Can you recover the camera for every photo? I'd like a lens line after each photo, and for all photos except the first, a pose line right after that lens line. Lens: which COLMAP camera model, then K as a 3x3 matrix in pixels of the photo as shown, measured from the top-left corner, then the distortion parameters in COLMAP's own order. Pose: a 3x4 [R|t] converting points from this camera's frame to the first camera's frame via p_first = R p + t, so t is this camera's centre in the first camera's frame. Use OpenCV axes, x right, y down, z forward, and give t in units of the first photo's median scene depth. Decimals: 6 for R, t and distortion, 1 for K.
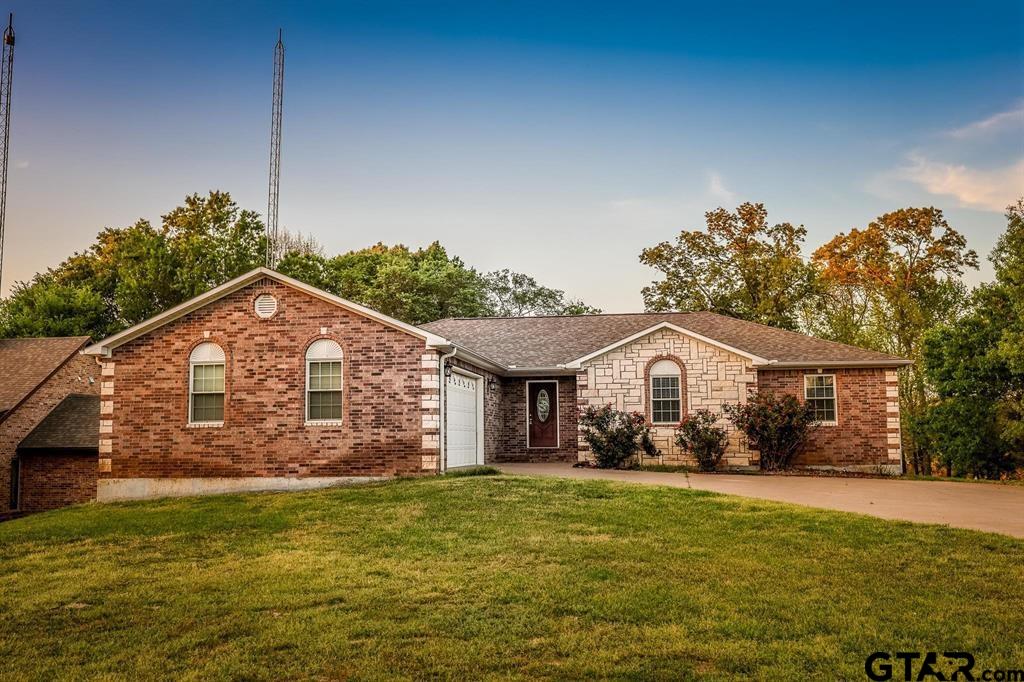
lens RADIAL K [[1022.6, 0, 513.5], [0, 1022.6, 339.4], [0, 0, 1]] dist [0.010862, 0.000000]
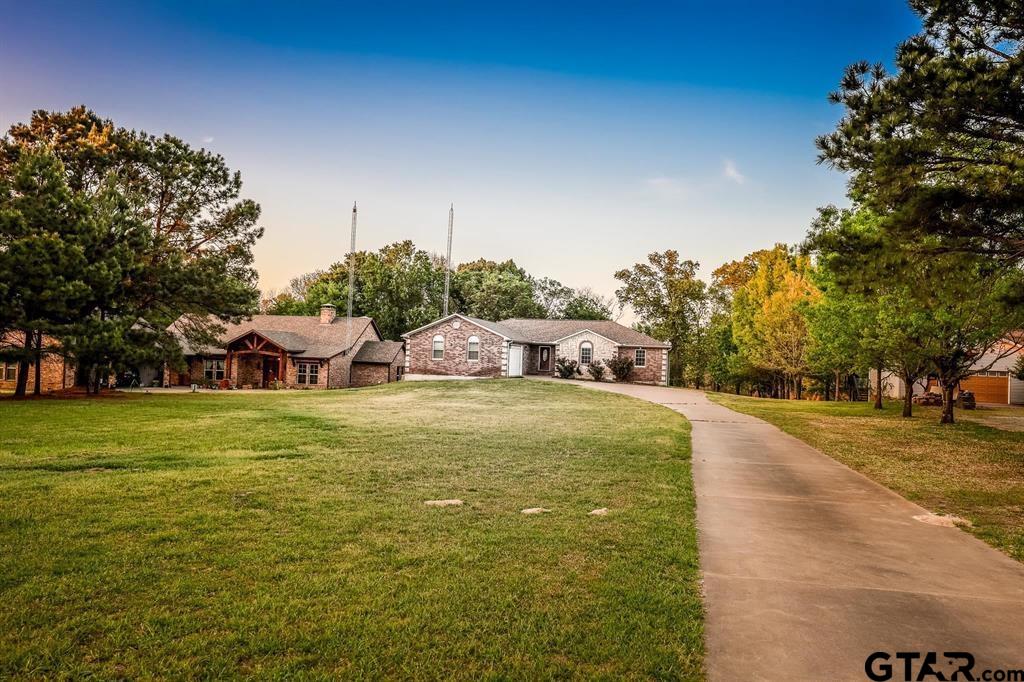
lens RADIAL K [[767.8, 0, 510.9], [0, 767.8, 341.3], [0, 0, 1]] dist [-0.002879, -0.000219]
pose [[0.996379, 0.043284, -0.073176, 0.095651], [-0.037706, 0.996398, 0.075956, -0.139817], [0.076200, -0.072922, 0.994422, -1.174567]]
